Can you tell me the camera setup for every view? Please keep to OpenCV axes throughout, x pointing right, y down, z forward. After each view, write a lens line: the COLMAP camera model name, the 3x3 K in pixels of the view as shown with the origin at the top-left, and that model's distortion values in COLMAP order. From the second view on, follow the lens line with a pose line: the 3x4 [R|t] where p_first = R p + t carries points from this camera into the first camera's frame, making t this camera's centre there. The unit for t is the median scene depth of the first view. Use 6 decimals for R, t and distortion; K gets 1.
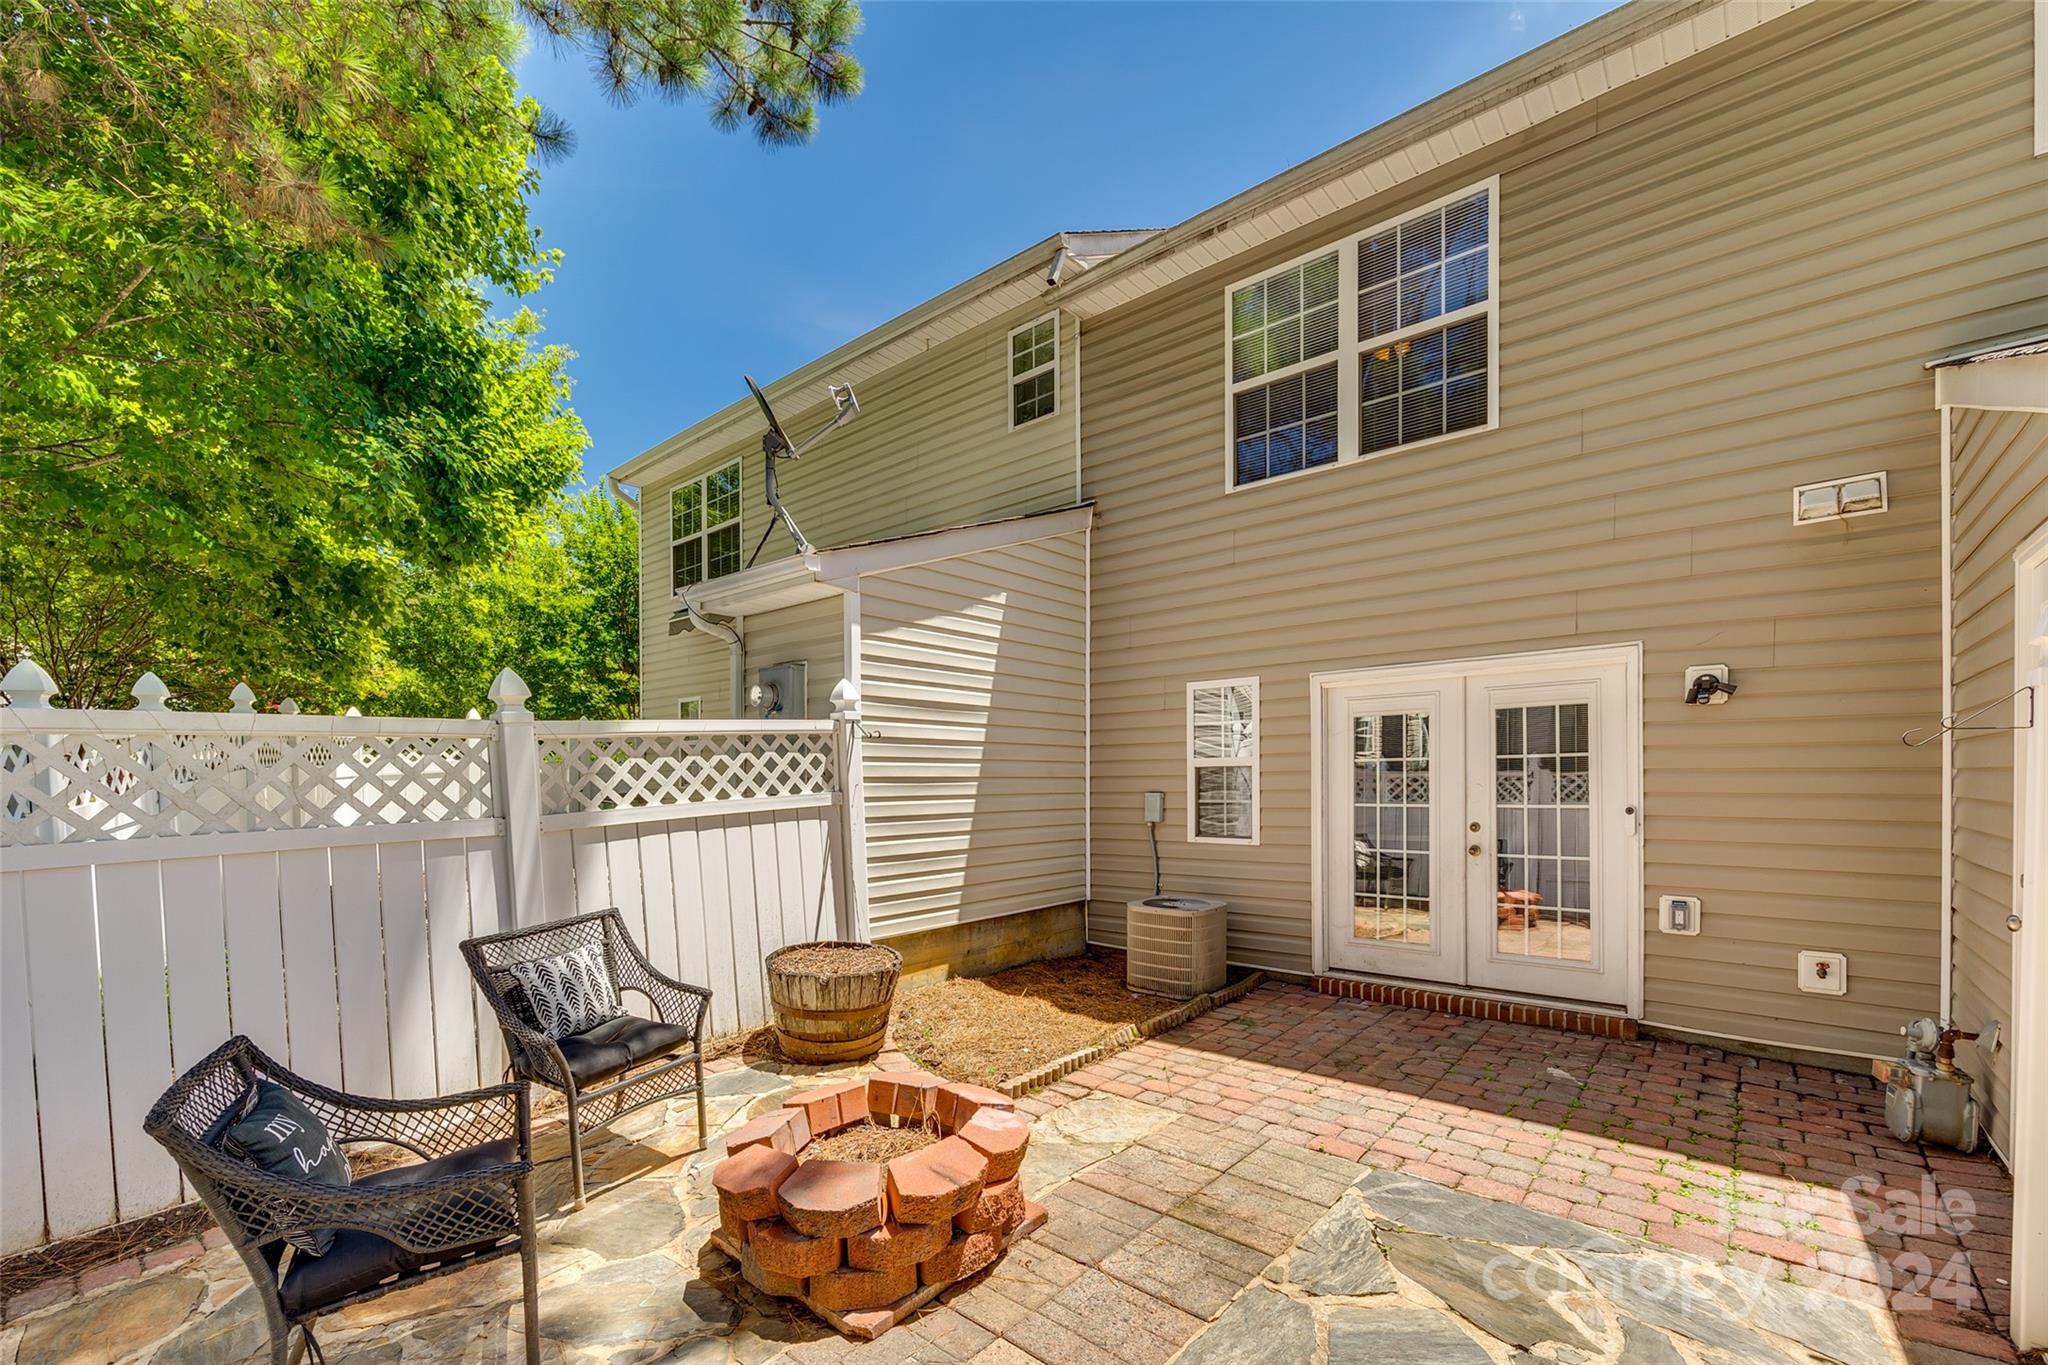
lens RADIAL K [[817.0, 0, 1031.1], [0, 817.0, 682.7], [0, 0, 1]] dist [-0.000072, 0.000403]
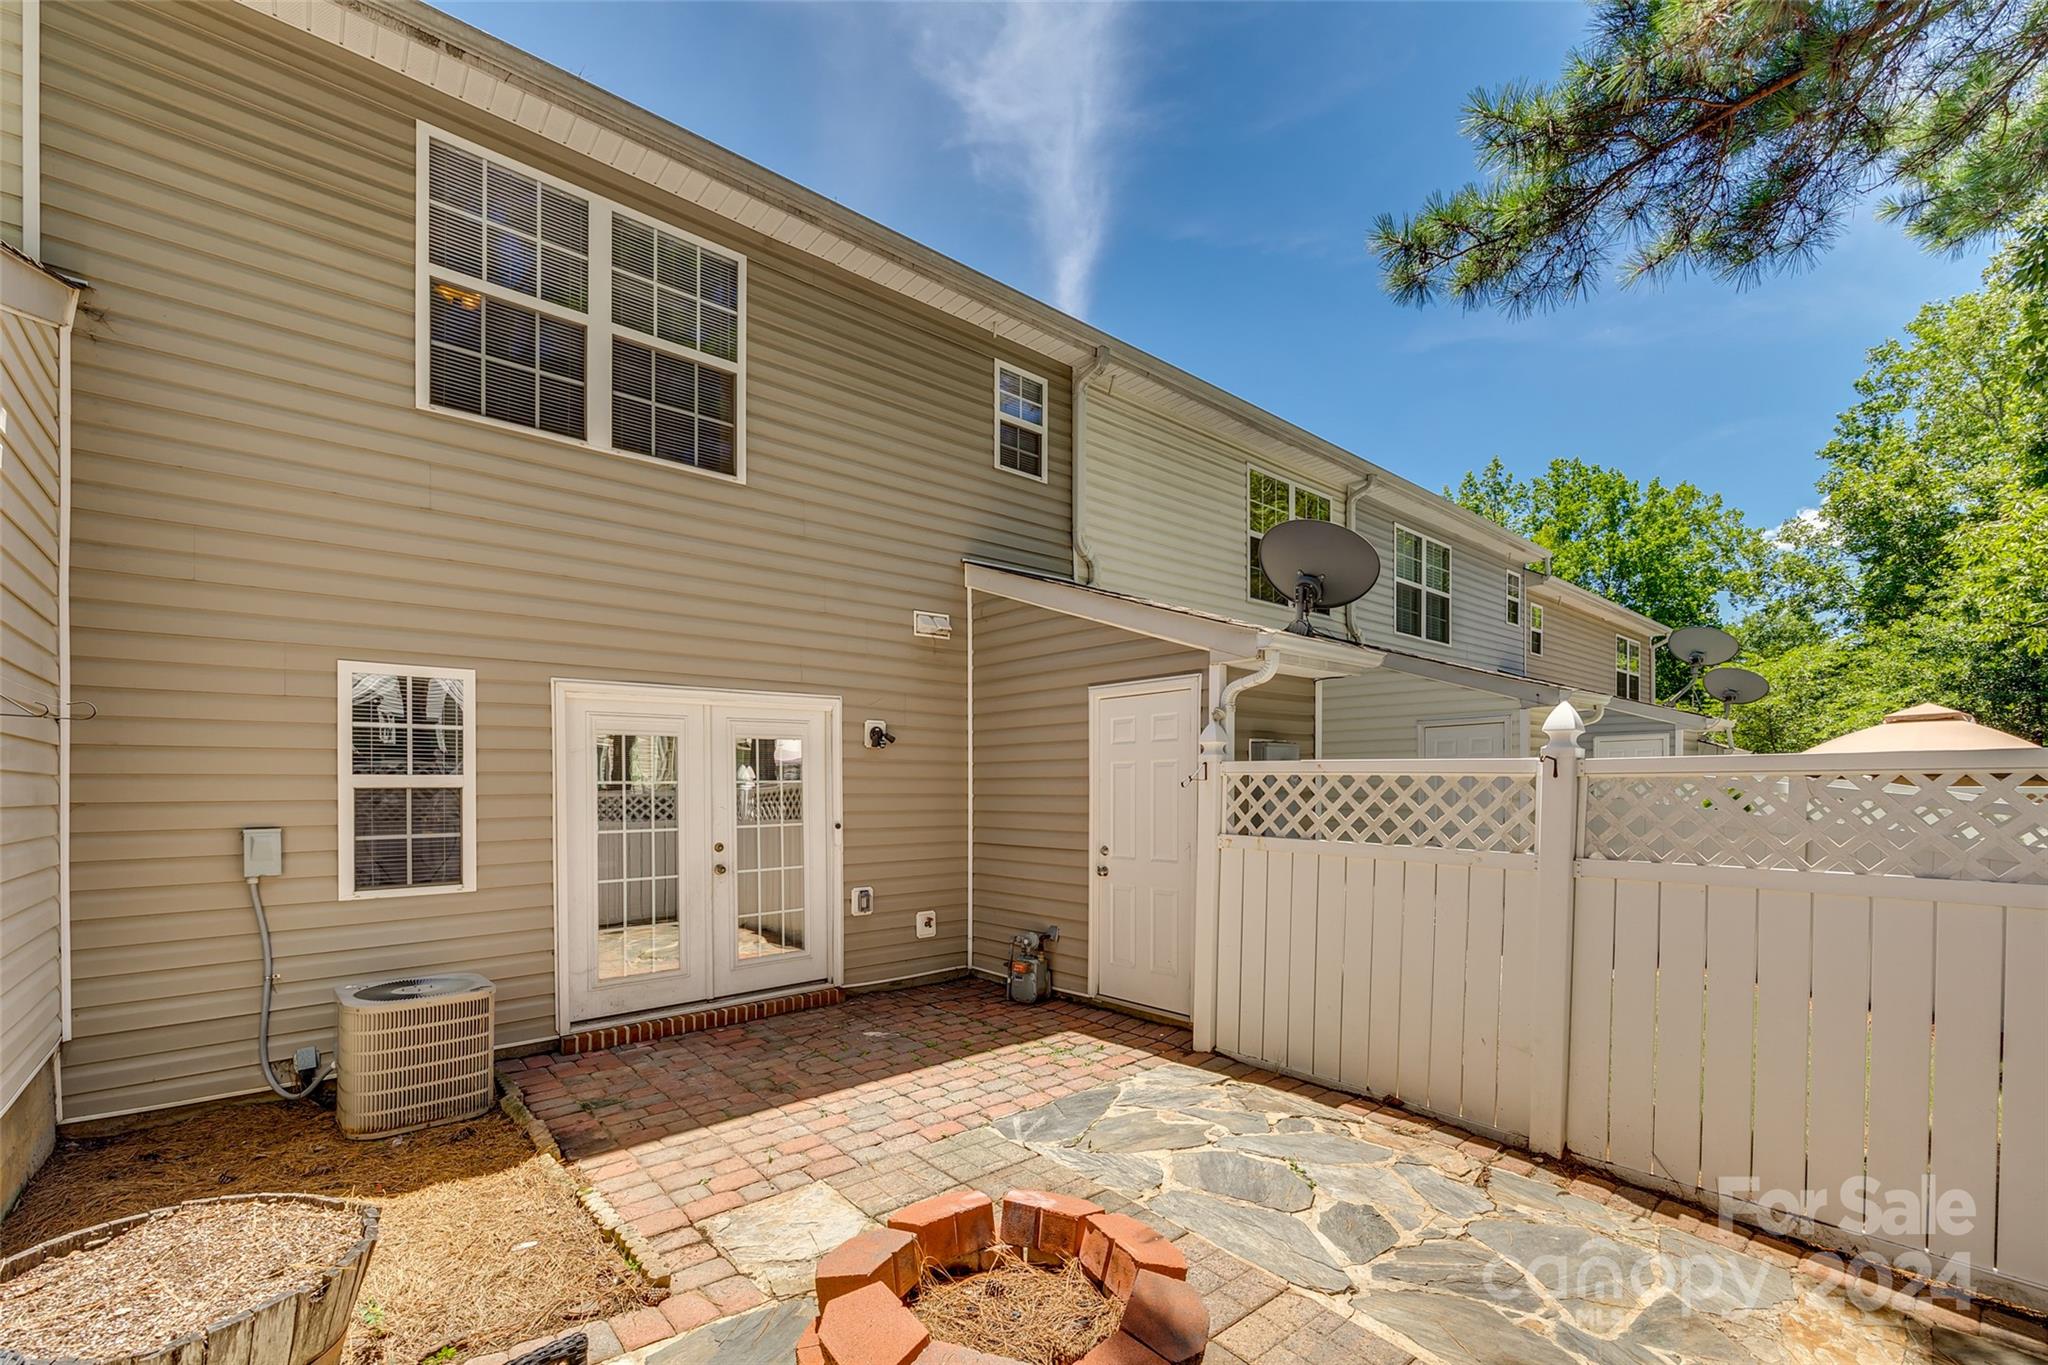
lens RADIAL K [[831.5, 0, 1019.2], [0, 831.5, 703.5], [0, 0, 1]] dist [-0.001221, 0.000078]
pose [[0.189686, 0.106490, 0.976053, -0.432311], [-0.111305, 0.990025, -0.086384, 0.038087], [-0.975516, -0.092253, 0.199646, 0.391805]]
